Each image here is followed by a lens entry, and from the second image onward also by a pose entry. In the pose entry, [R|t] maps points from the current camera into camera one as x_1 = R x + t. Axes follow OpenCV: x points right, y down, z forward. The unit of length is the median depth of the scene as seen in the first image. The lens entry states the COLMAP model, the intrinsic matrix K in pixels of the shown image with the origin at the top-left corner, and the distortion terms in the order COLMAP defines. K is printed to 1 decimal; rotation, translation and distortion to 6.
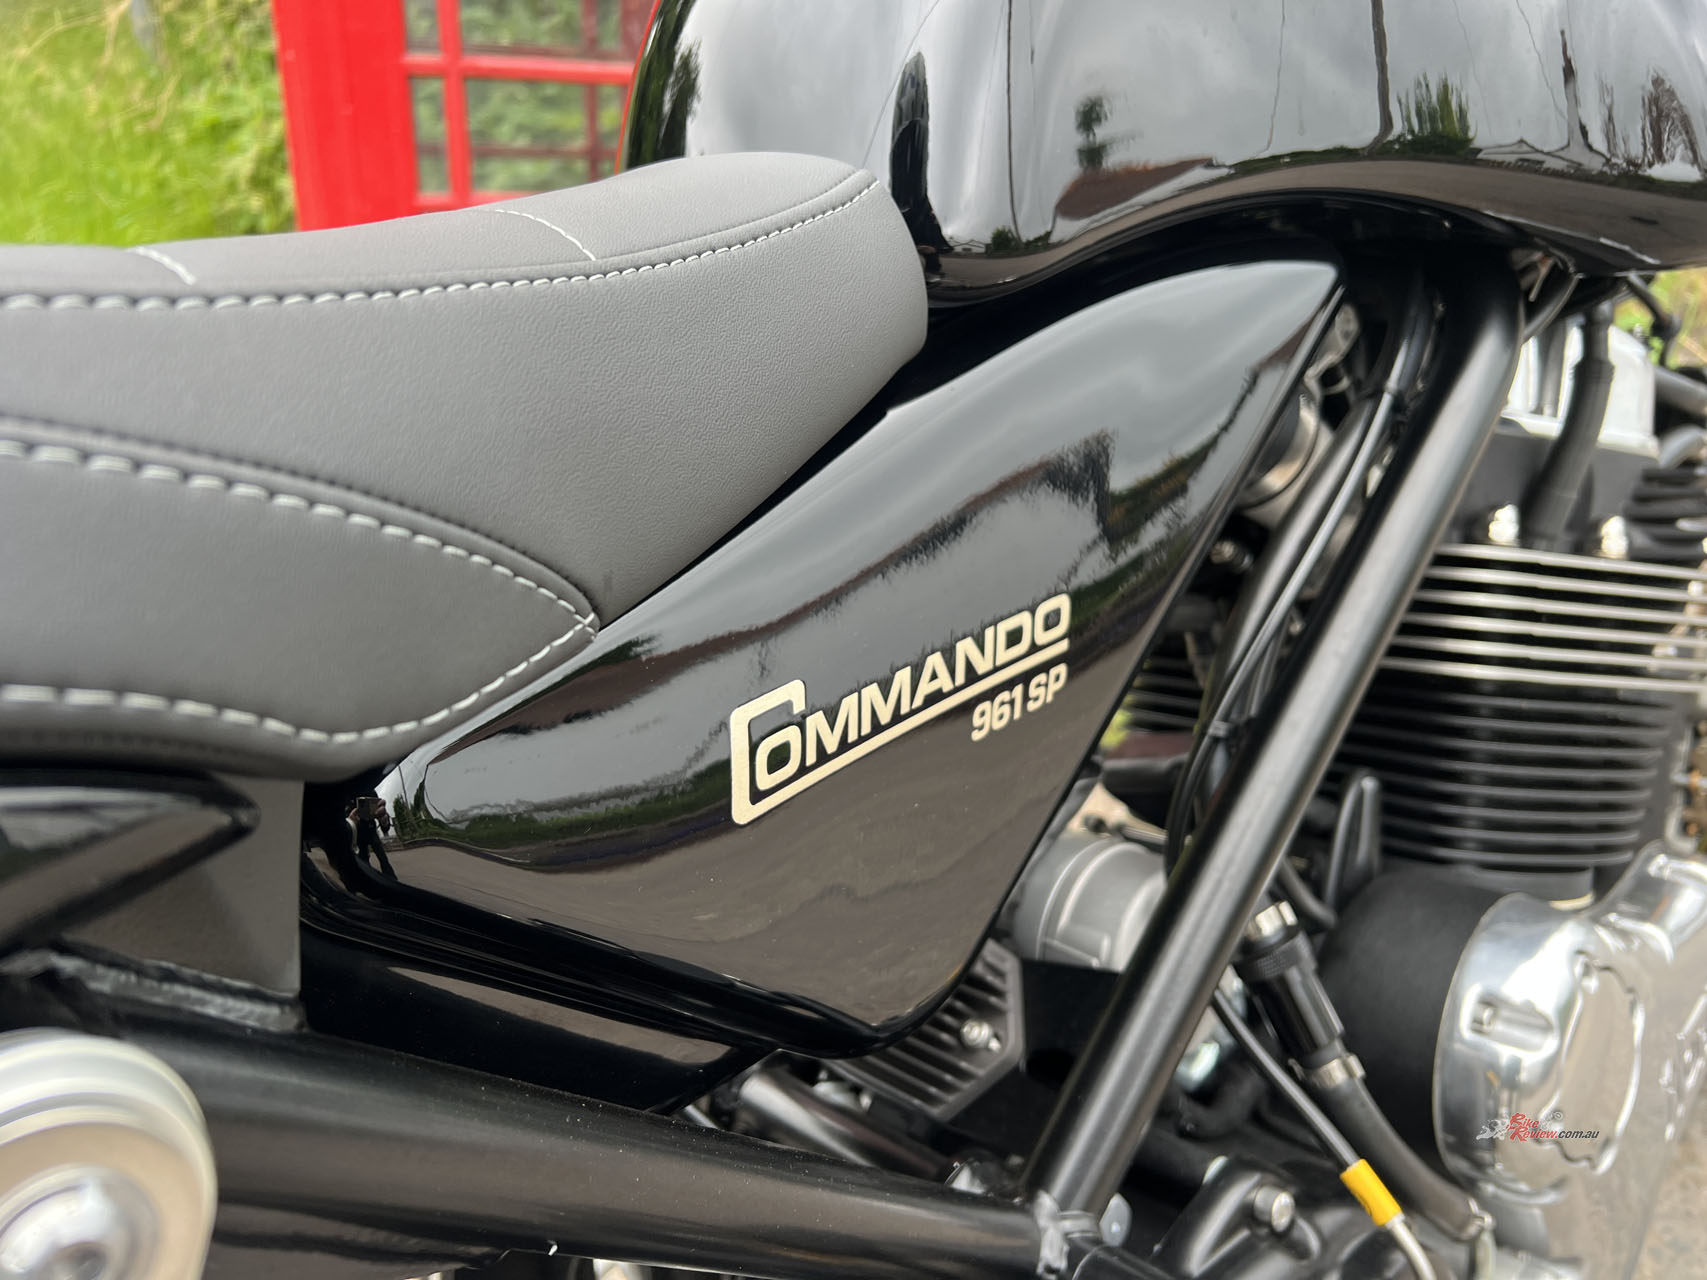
lens RADIAL K [[1305.4, 0, 847.8], [0, 1305.4, 634.7], [0, 0, 1]] dist [0.016216, 0.007434]
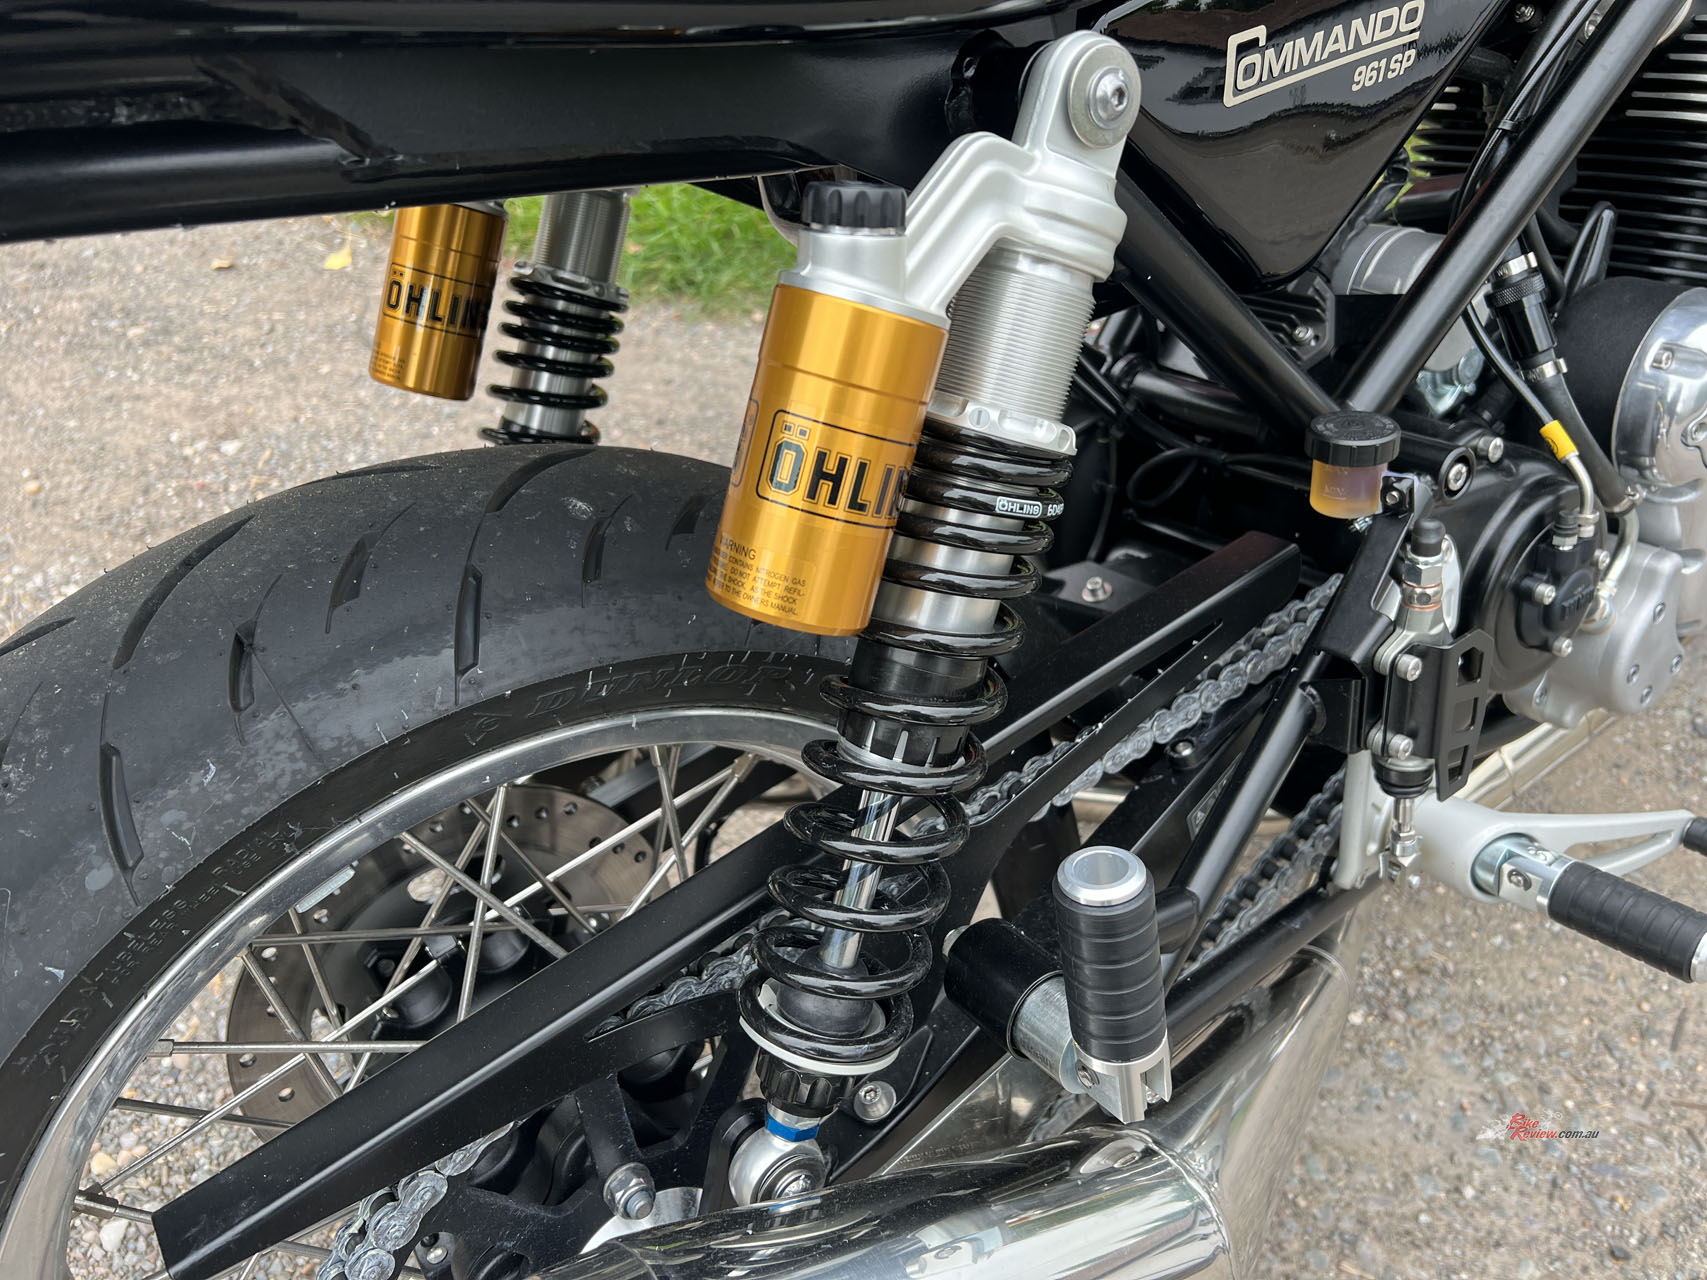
lens RADIAL K [[1305.4, 0, 844.6], [0, 1305.4, 636.1], [0, 0, 1]] dist [0.016216, 0.007434]
pose [[0.989652, 0.071430, -0.124448, -0.250872], [-0.036274, 0.963661, 0.264653, 0.299654], [0.138830, -0.257400, 0.956280, -0.729184]]
